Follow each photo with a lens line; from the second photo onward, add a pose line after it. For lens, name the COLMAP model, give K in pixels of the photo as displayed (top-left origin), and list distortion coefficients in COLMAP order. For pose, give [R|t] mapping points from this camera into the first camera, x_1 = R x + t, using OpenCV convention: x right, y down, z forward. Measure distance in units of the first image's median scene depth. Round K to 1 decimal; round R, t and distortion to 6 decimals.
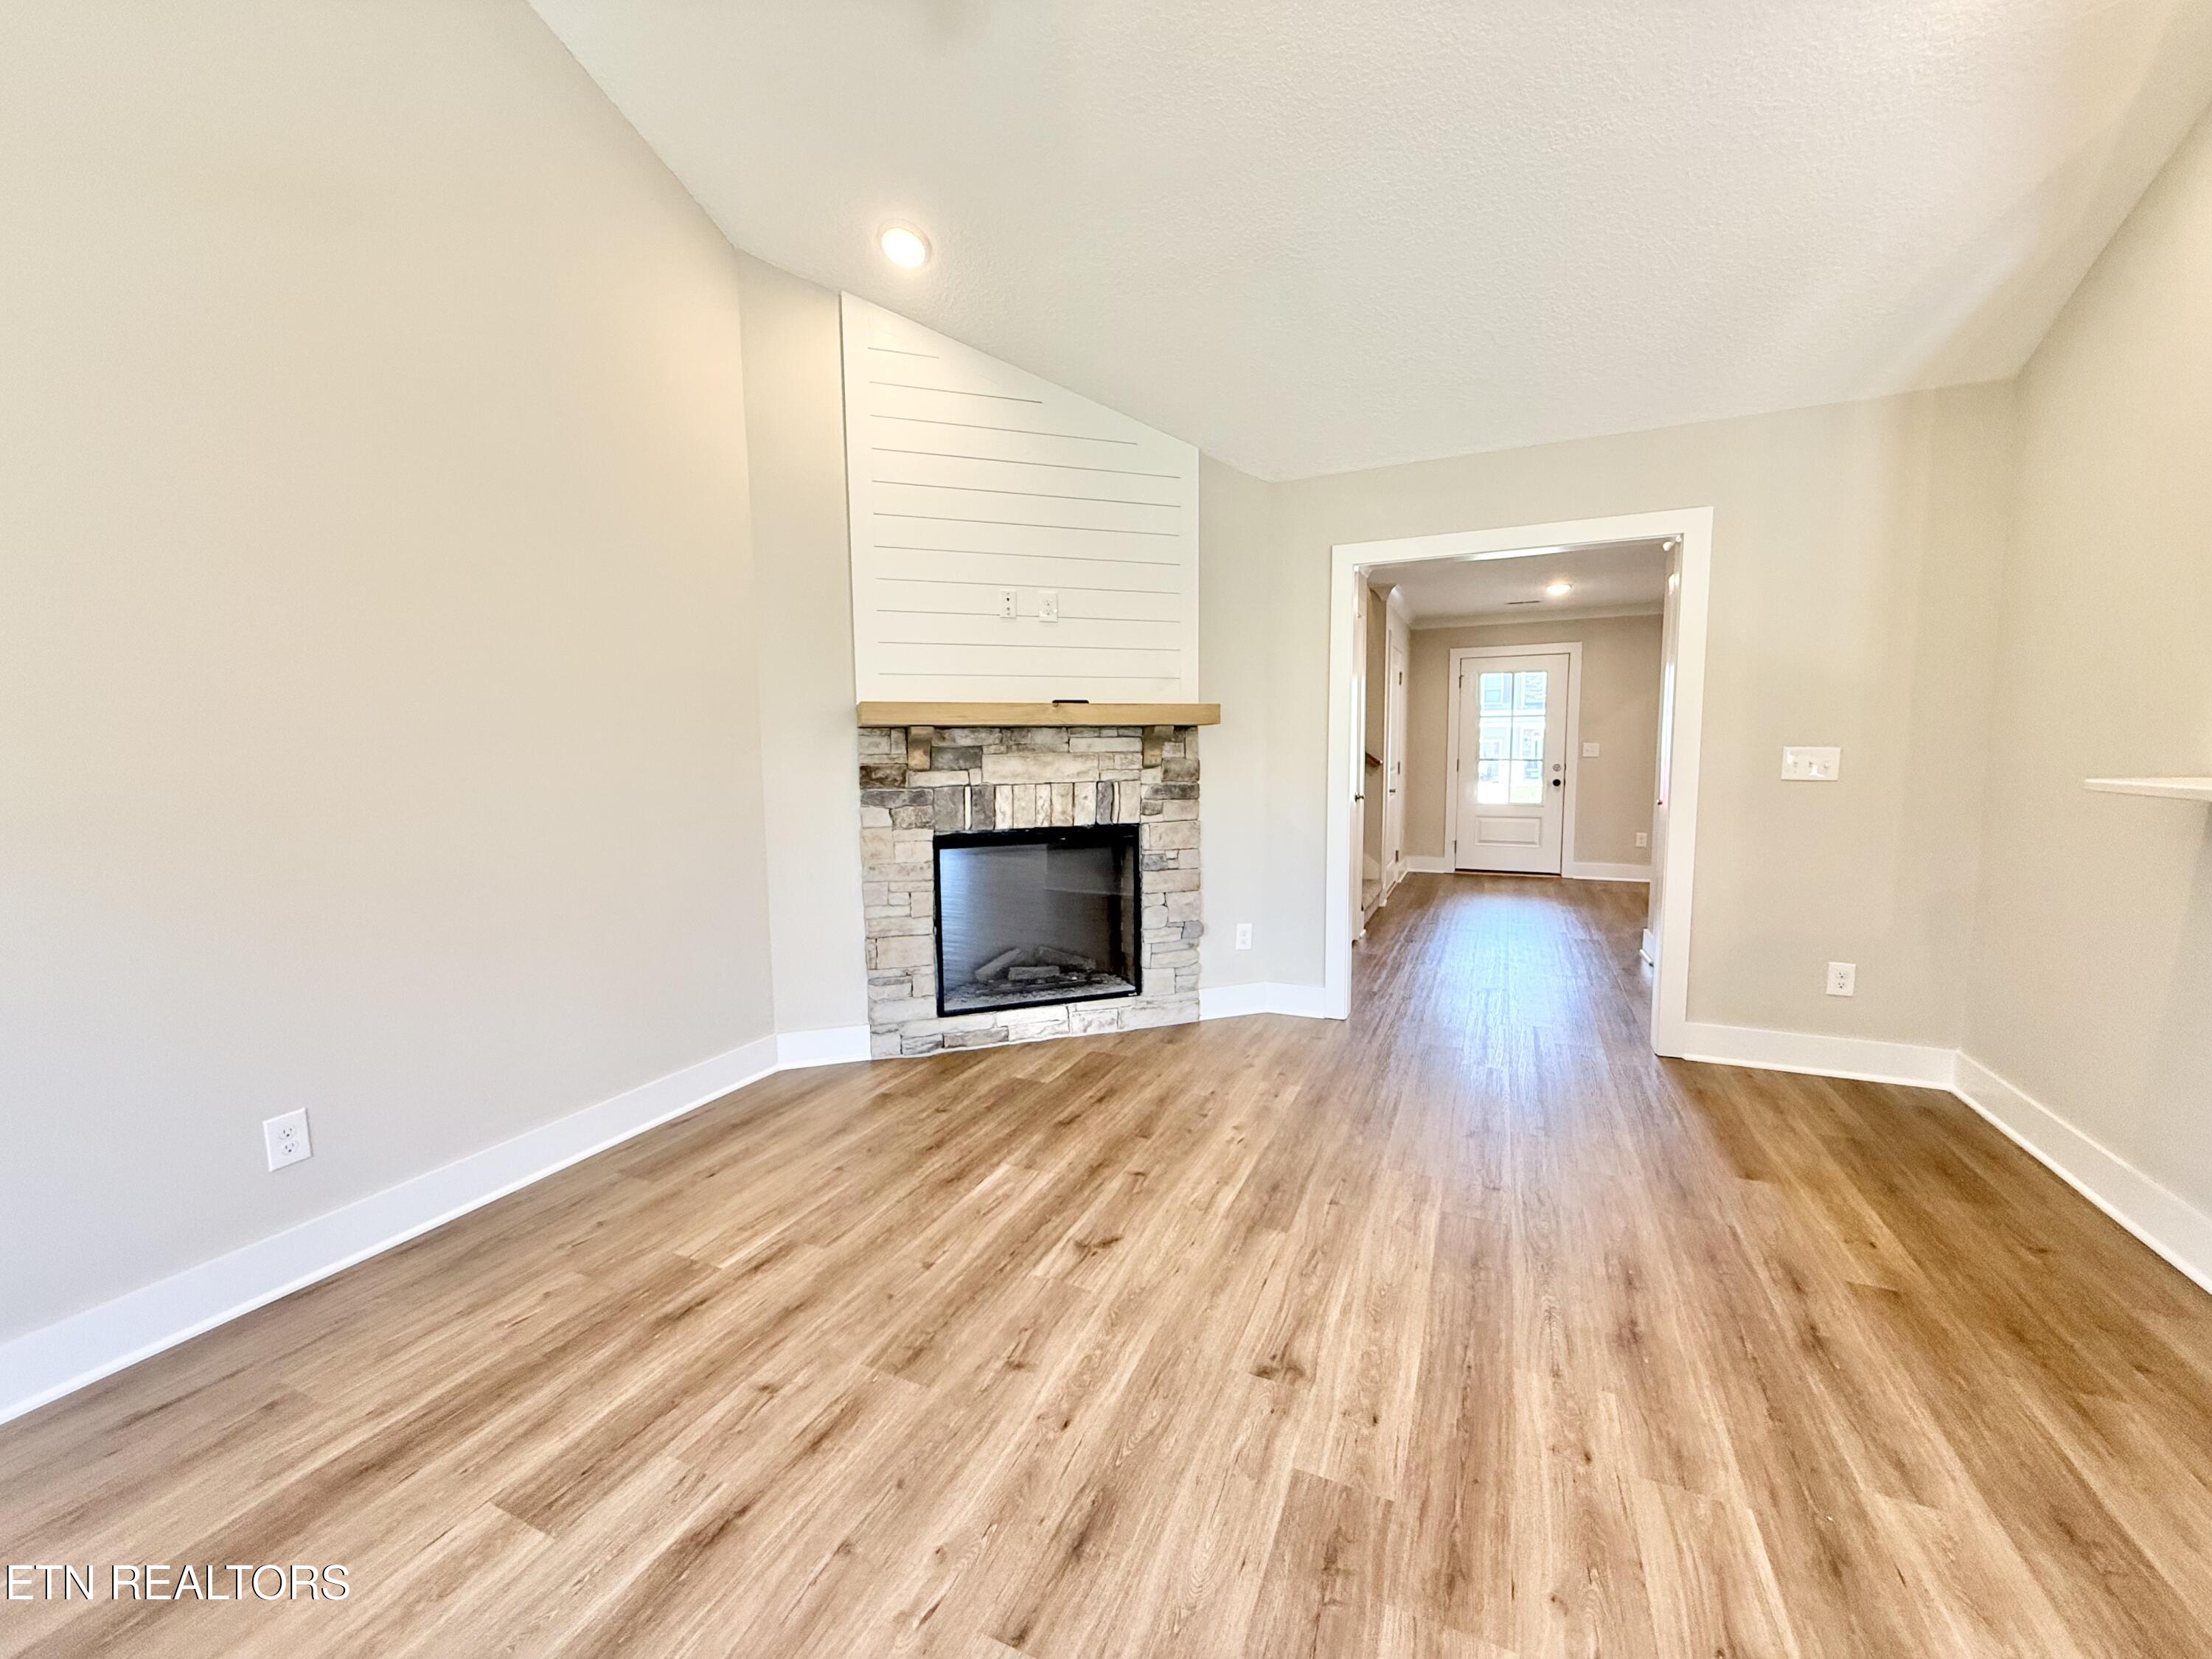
lens RADIAL K [[880.4, 0, 1100.1], [0, 880.4, 826.4], [0, 0, 1]] dist [-0.000300, 0.000410]
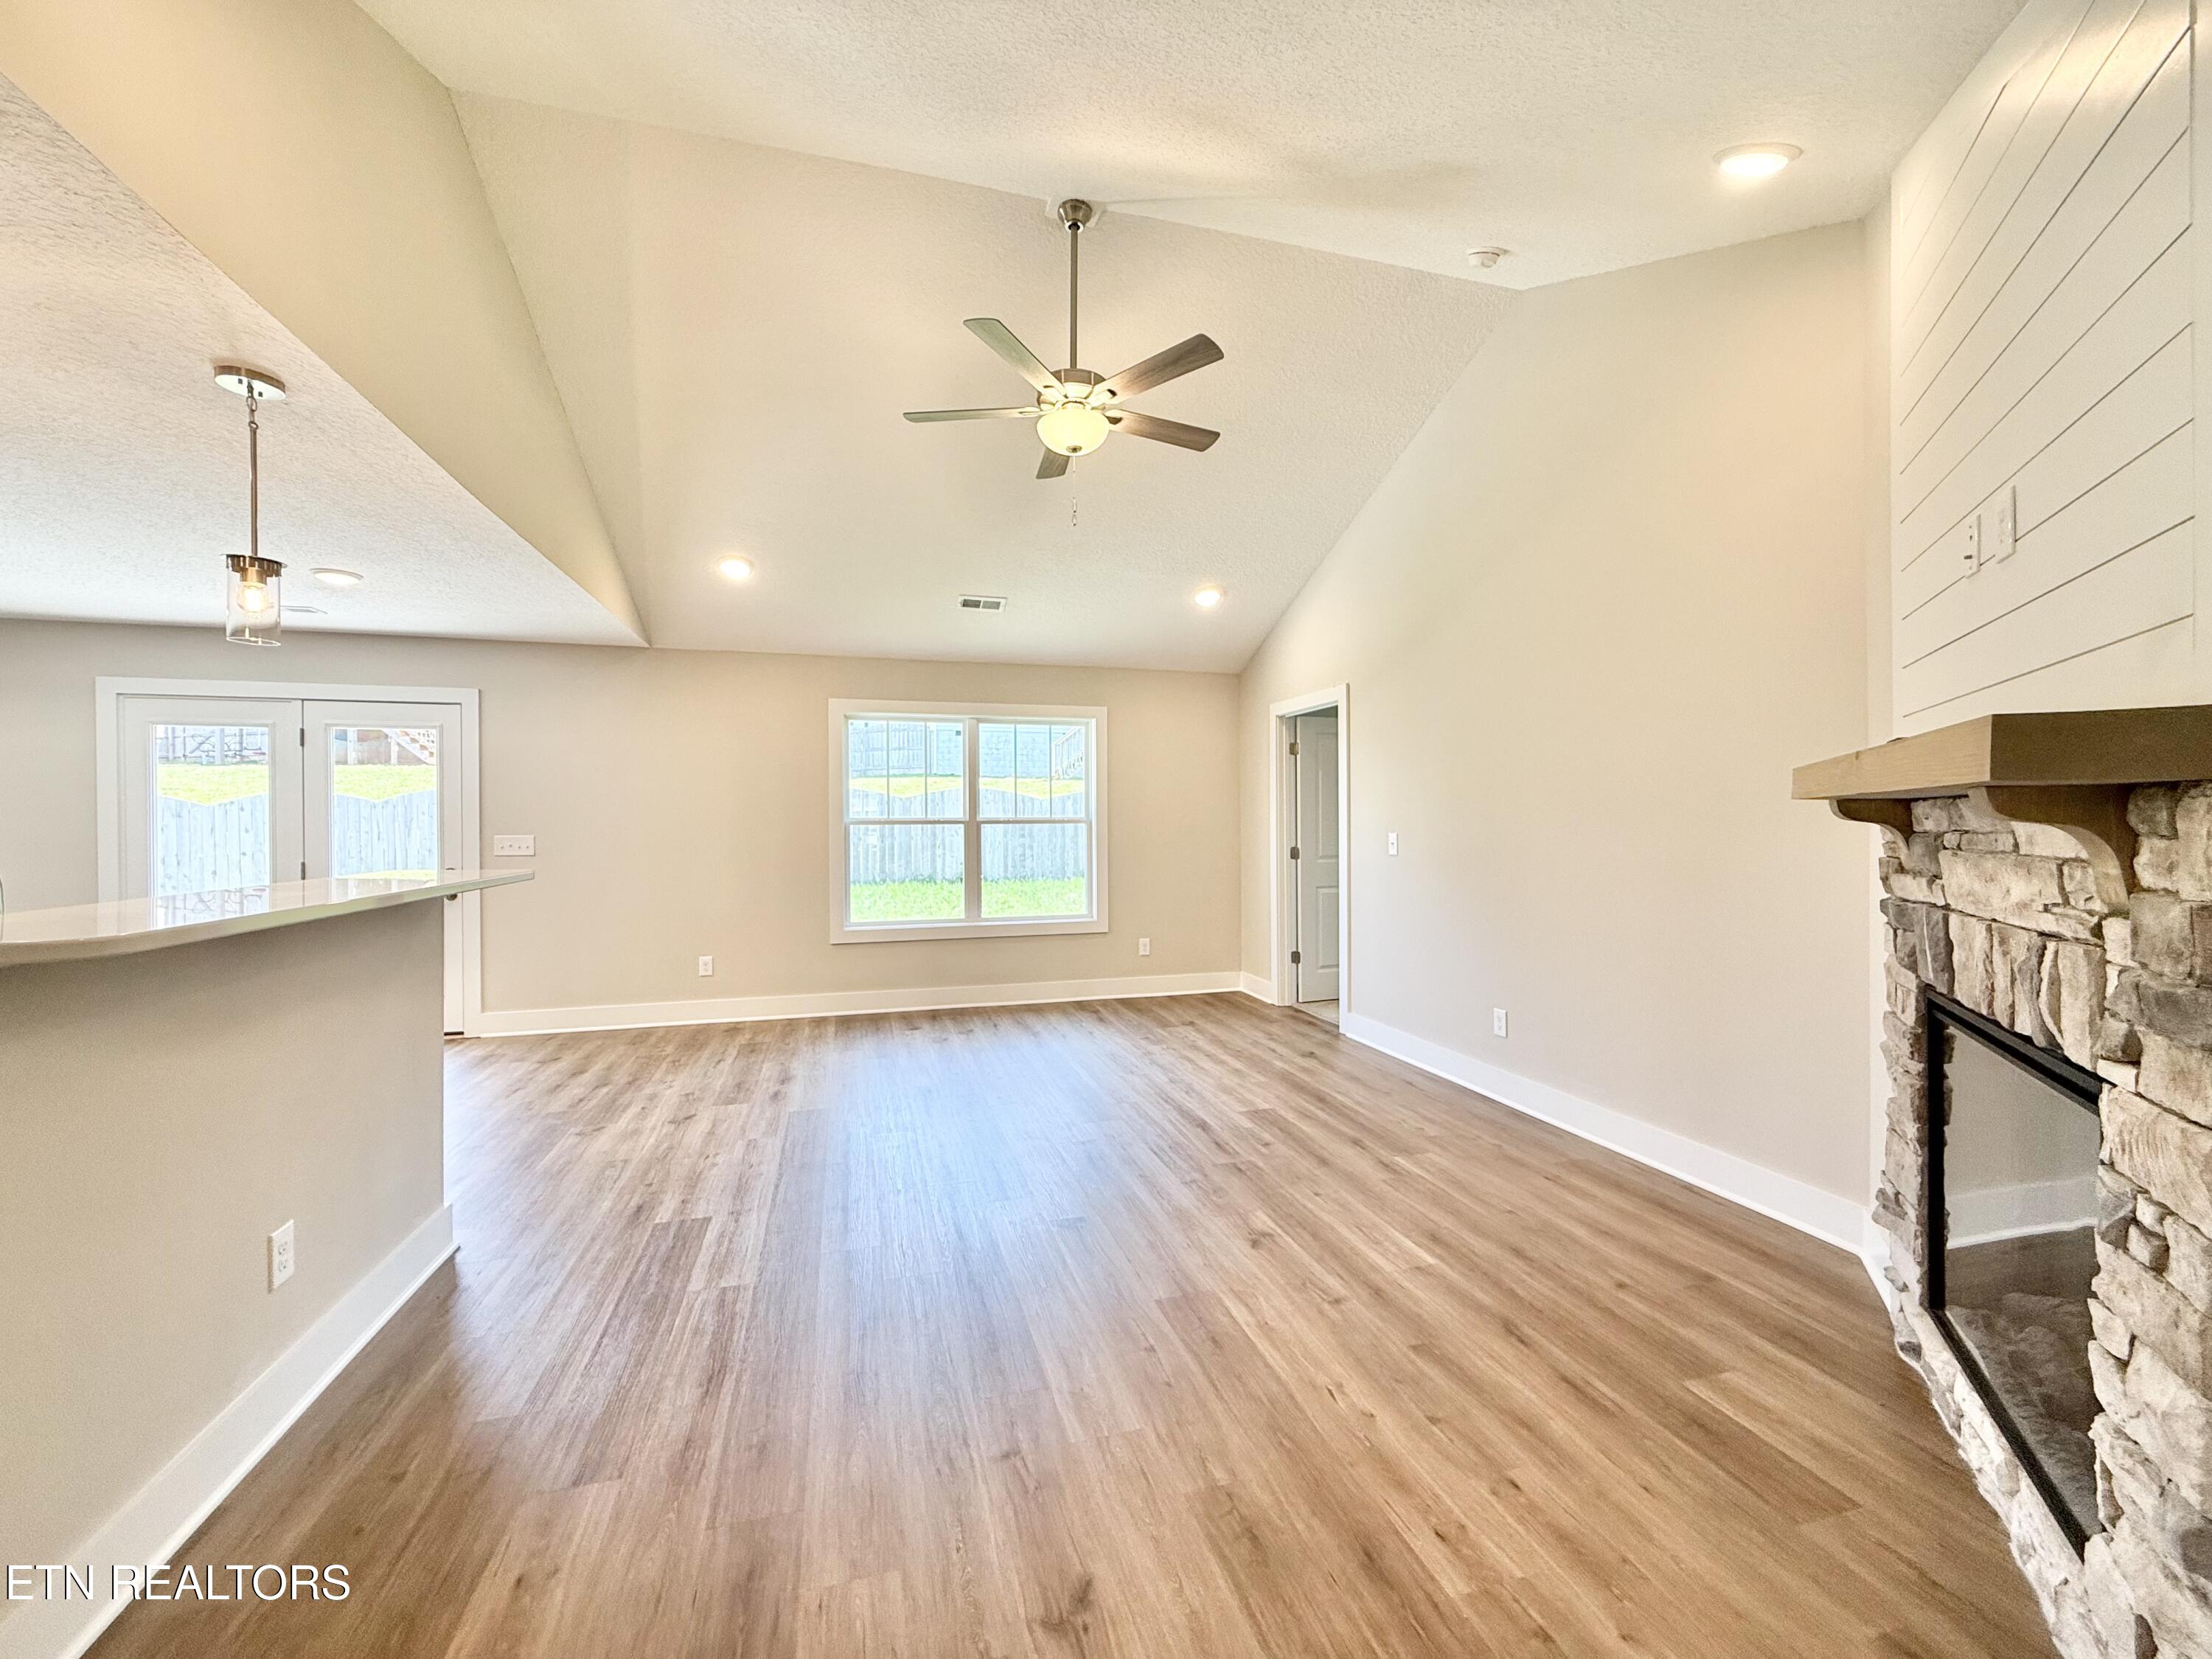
lens RADIAL K [[880.4, 0, 1096.5], [0, 880.4, 833.2], [0, 0, 1]] dist [-0.000300, 0.000410]
pose [[-0.761663, 0.024653, -0.647504, 0.950331], [-0.045524, 0.994771, 0.091425, -0.188584], [0.646372, 0.099112, -0.756558, 1.727950]]
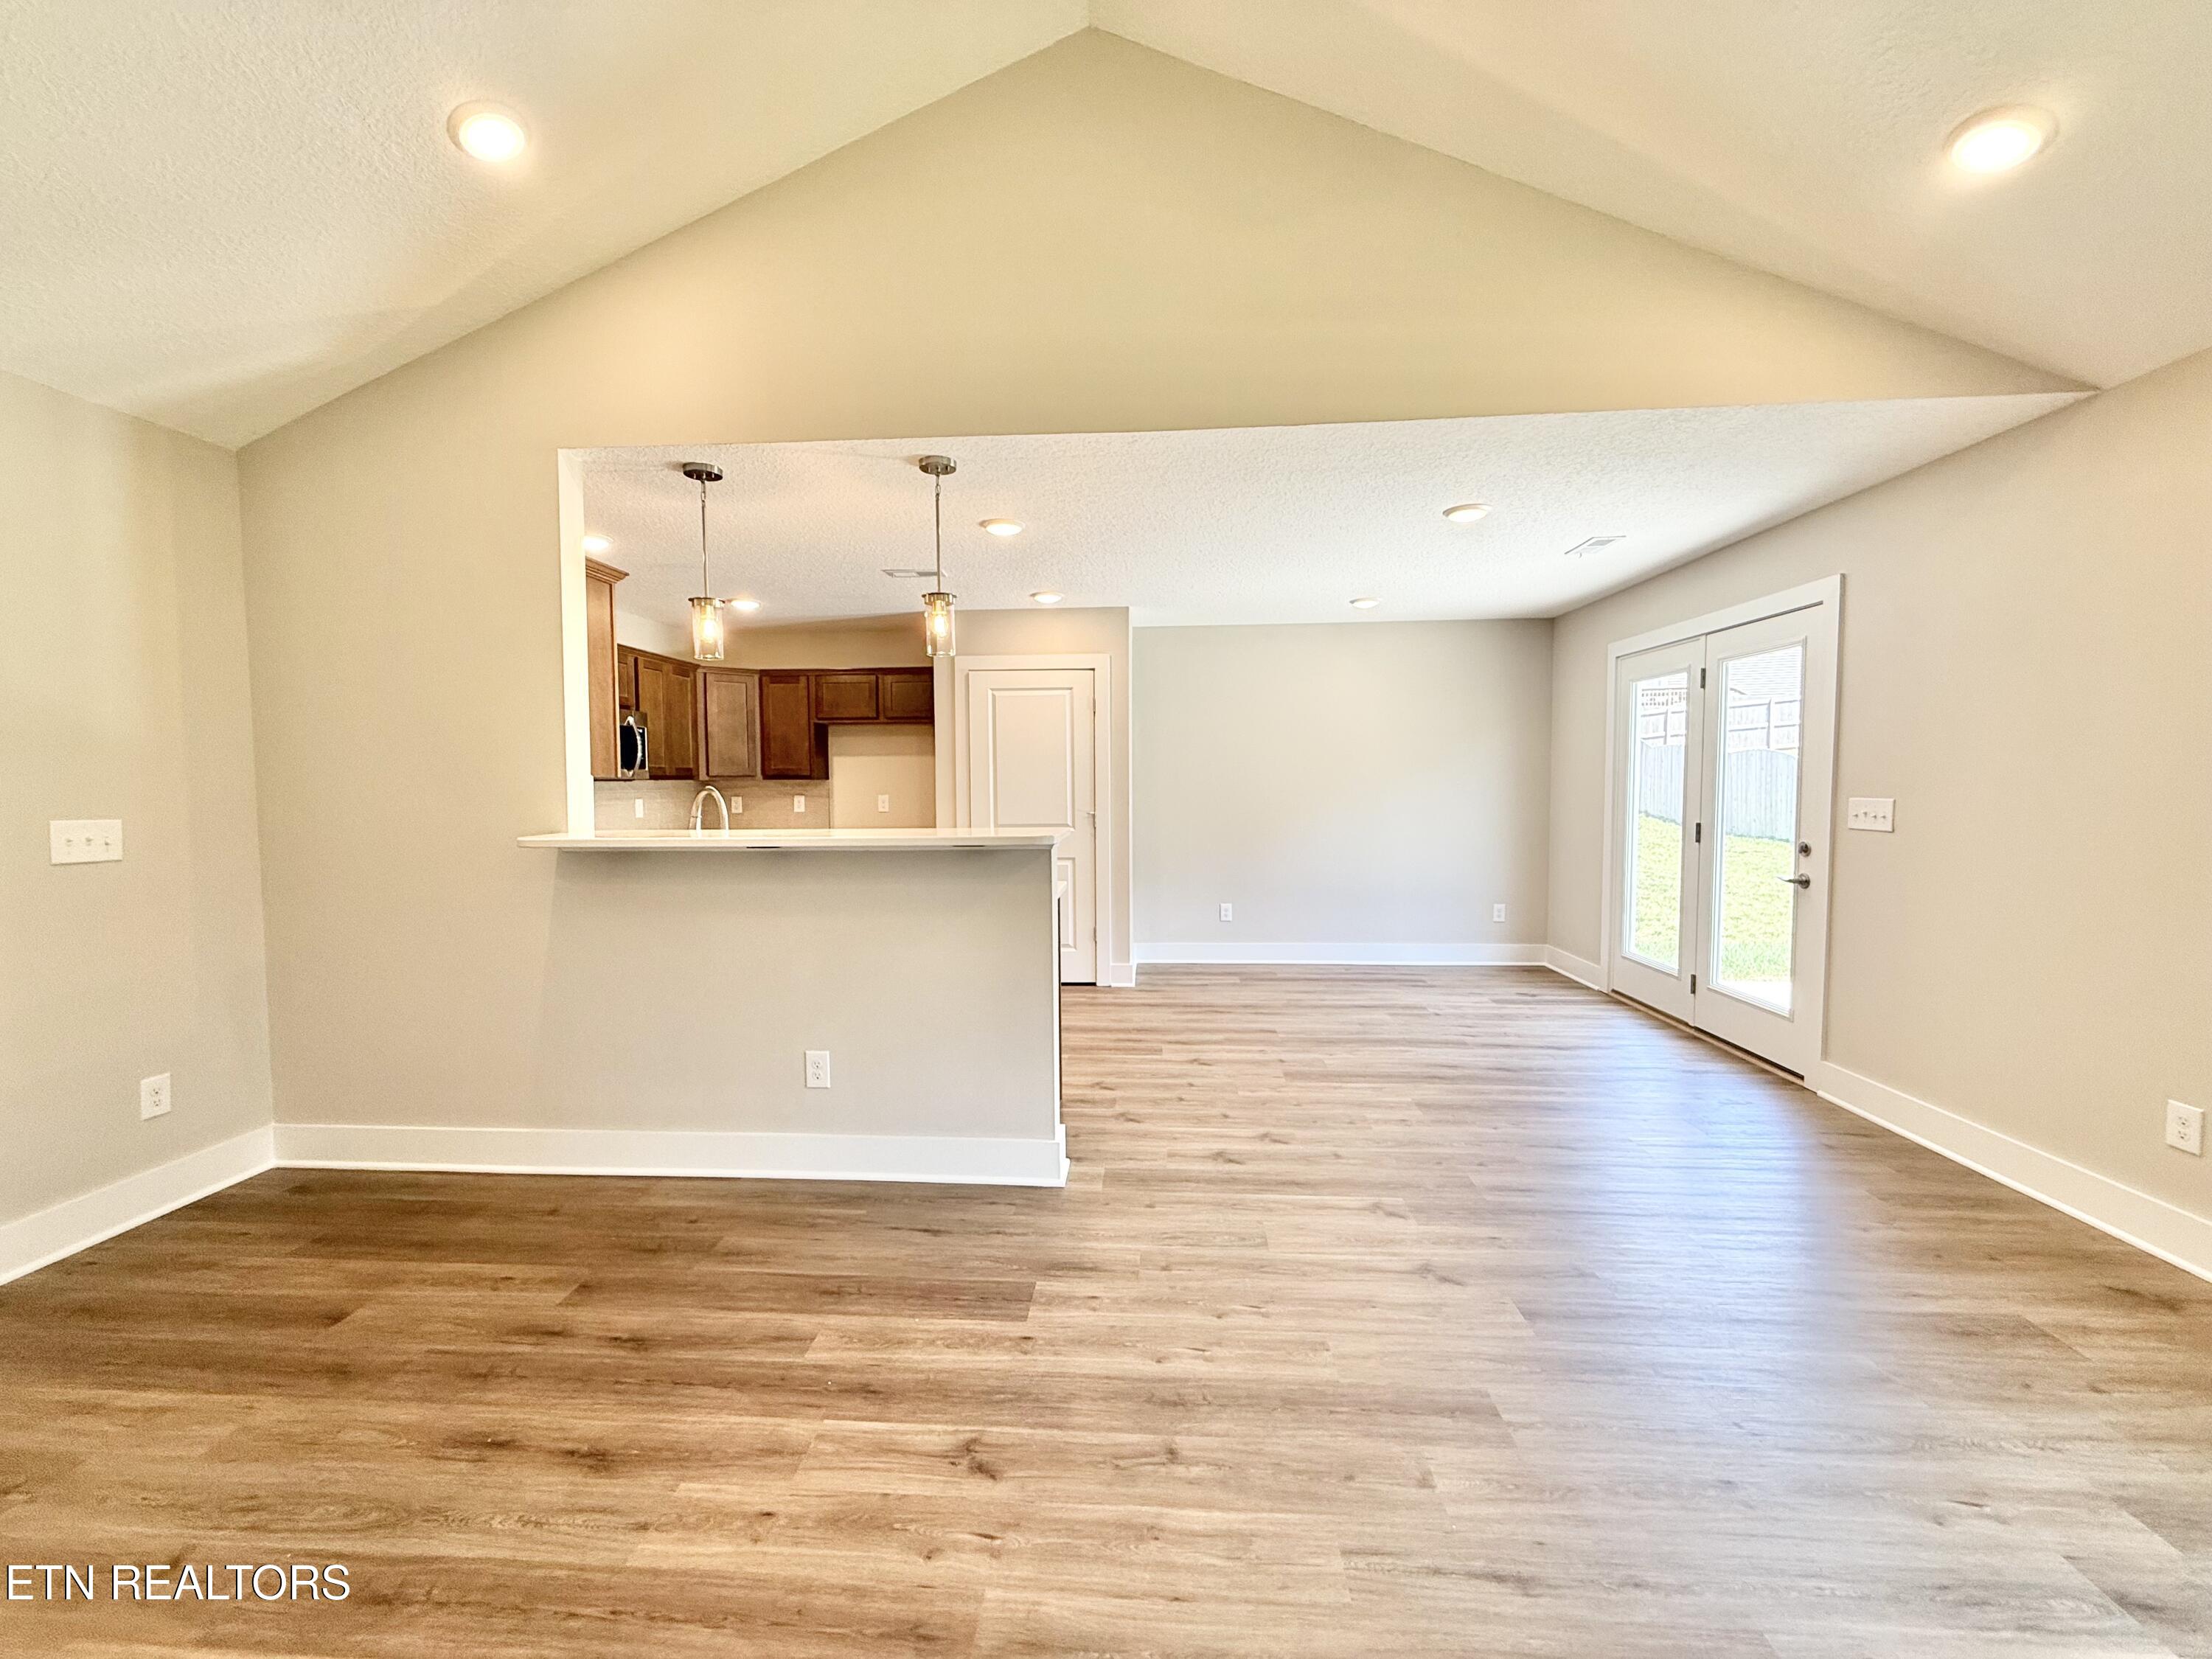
lens RADIAL K [[880.4, 0, 1093.1], [0, 880.4, 831.7], [0, 0, 1]] dist [-0.000300, 0.000410]
pose [[-0.347337, -0.038542, 0.936948, -0.349916], [0.097880, 0.992207, 0.077100, -0.076808], [-0.932618, 0.118488, -0.340858, 0.626858]]
